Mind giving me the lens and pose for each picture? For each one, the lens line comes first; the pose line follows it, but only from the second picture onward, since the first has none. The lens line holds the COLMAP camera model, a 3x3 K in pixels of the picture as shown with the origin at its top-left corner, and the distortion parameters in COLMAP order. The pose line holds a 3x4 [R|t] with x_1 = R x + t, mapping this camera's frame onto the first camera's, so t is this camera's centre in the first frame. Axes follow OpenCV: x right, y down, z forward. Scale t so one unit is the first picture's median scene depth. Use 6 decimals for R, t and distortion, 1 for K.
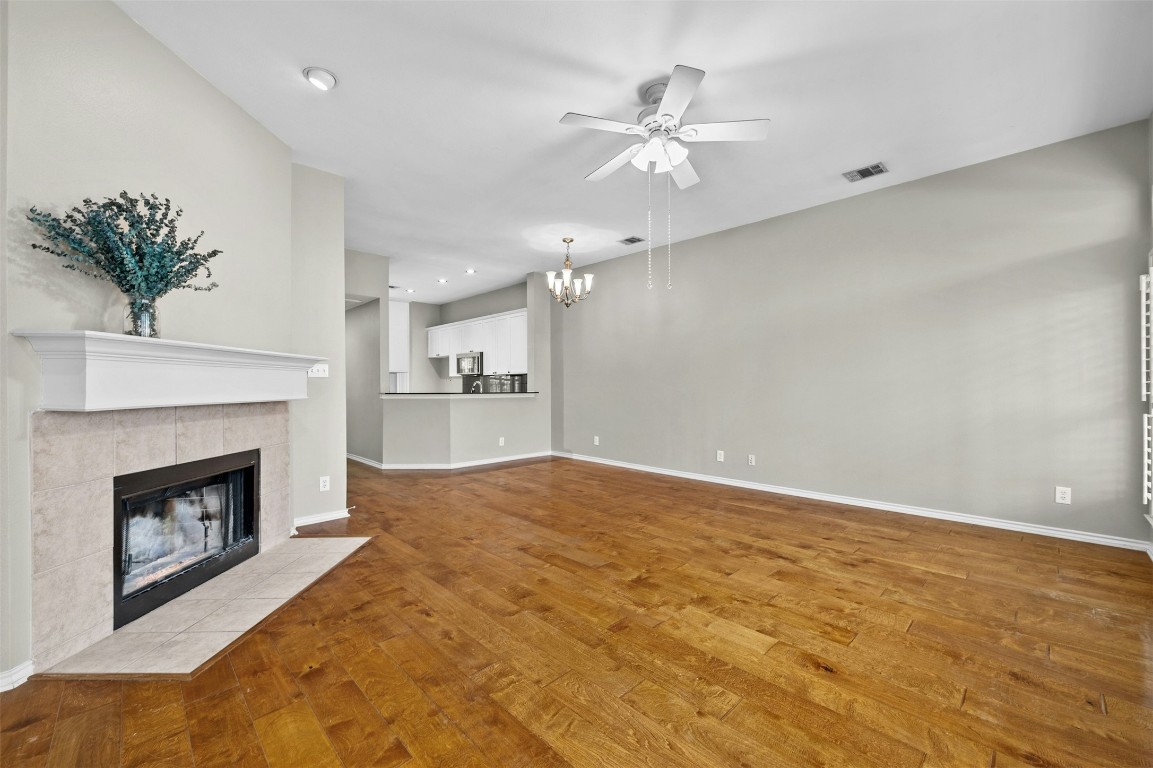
lens RADIAL K [[460.3, 0, 571.5], [0, 460.3, 387.0], [0, 0, 1]] dist [-0.008177, -0.000033]
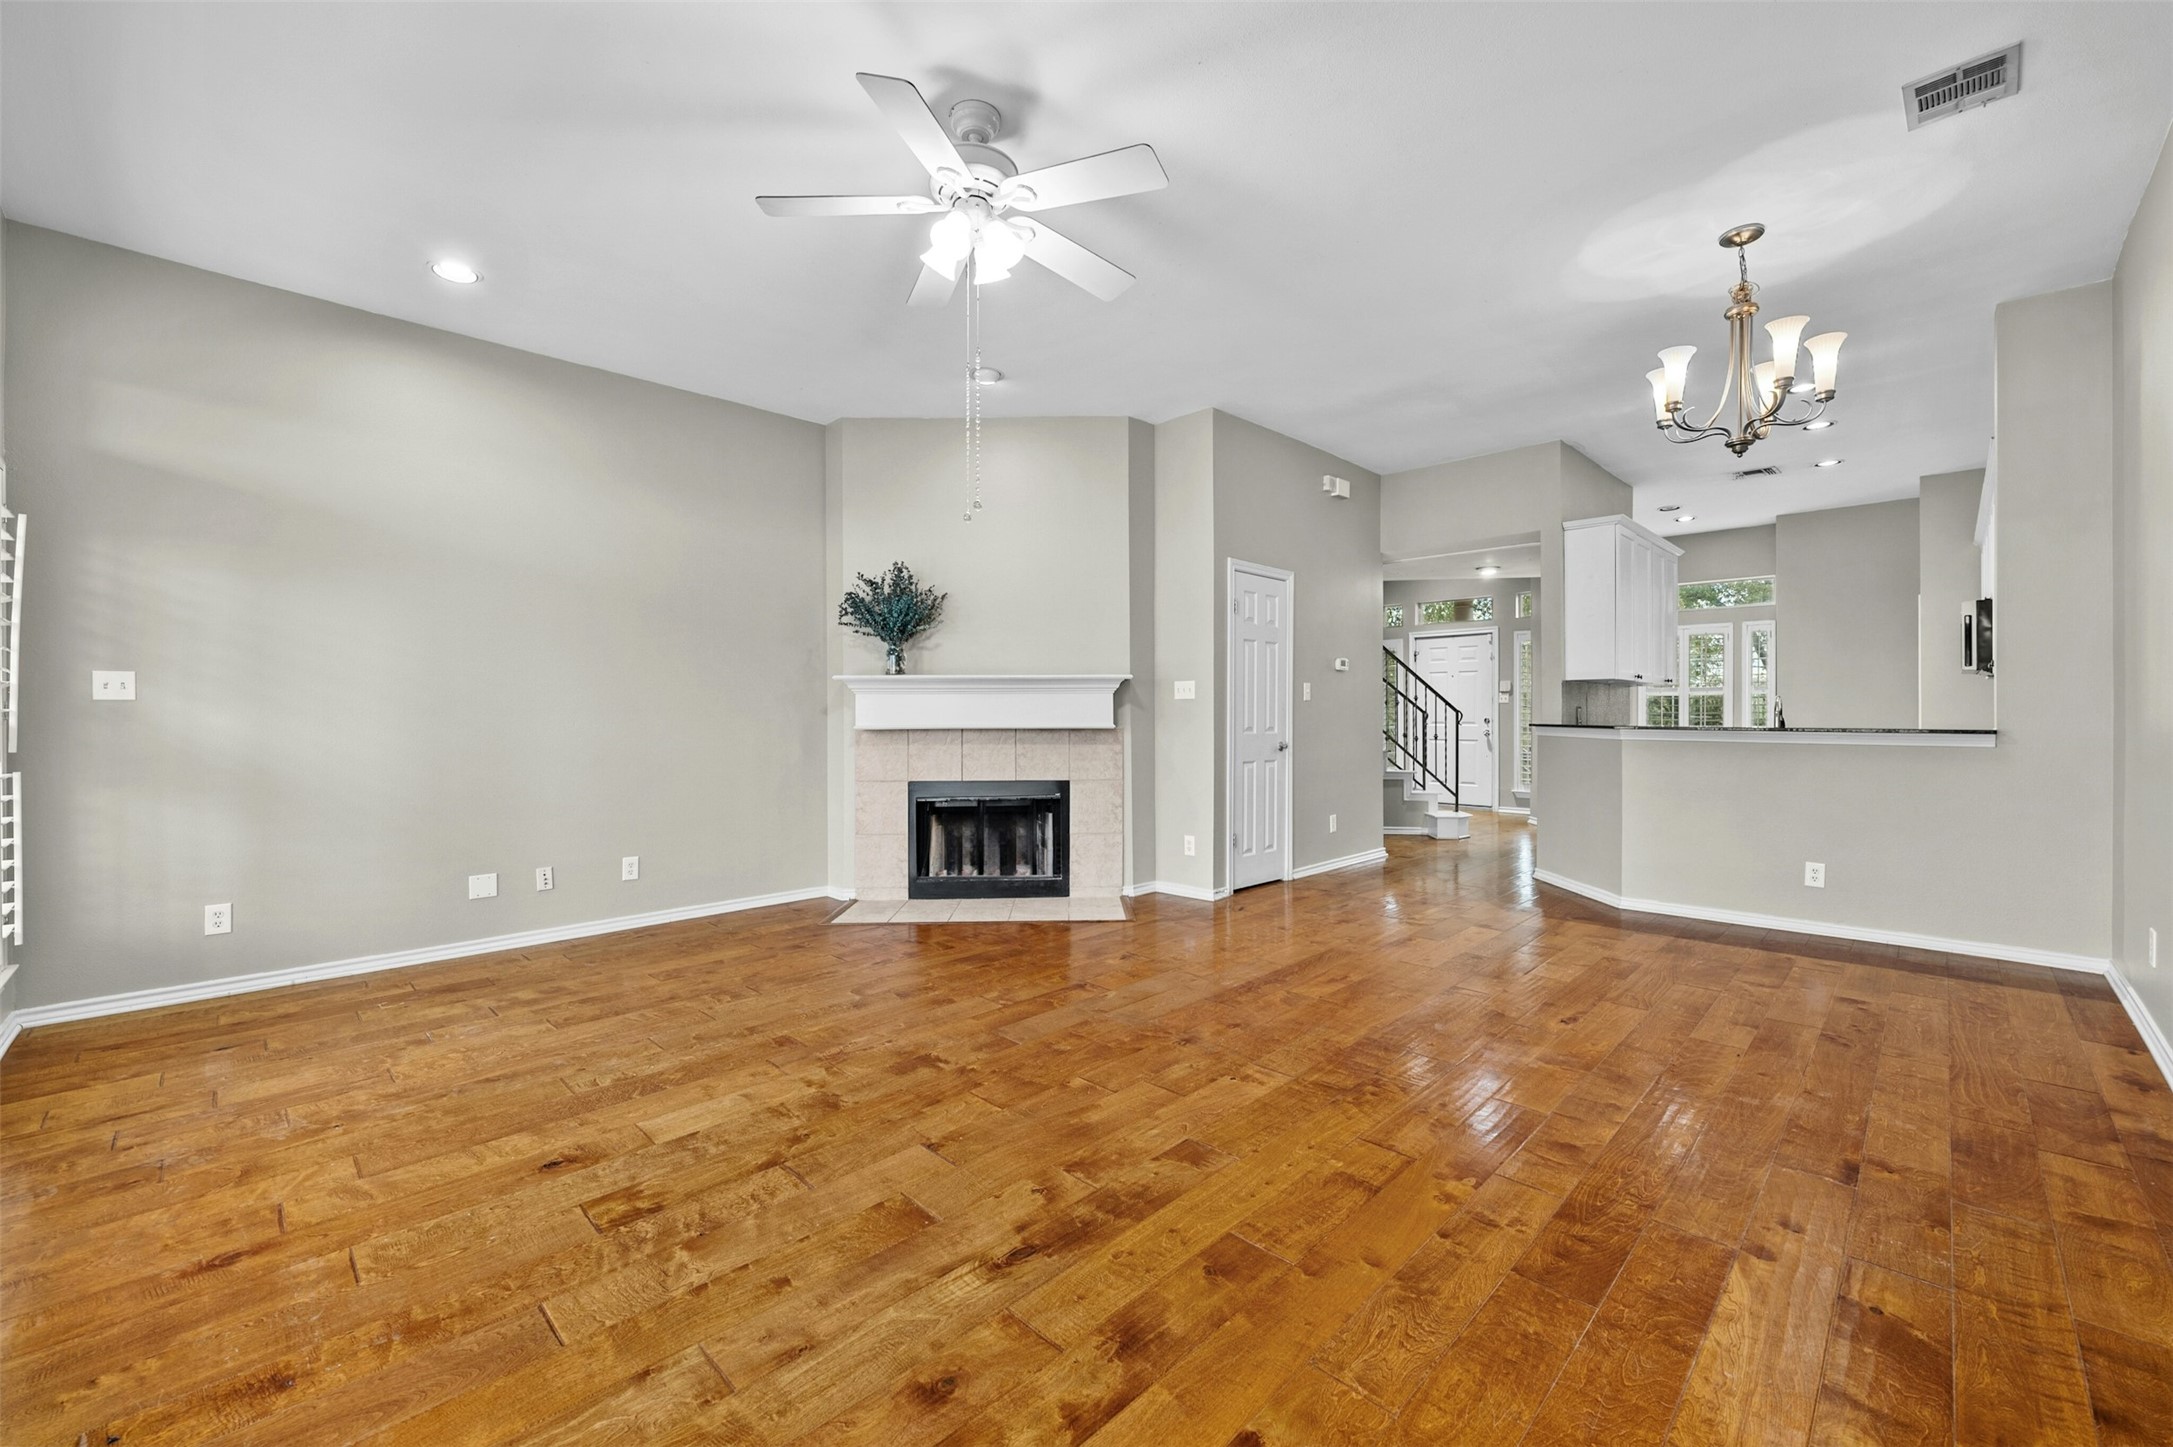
lens RADIAL K [[867.5, 0, 1087.9], [0, 867.5, 729.0], [0, 0, 1]] dist [-0.008177, -0.000033]
pose [[0.024652, 0.022652, -0.999439, 1.396617], [0.000988, 0.999742, 0.022684, -0.008595], [0.999696, -0.001547, 0.024624, 1.360768]]
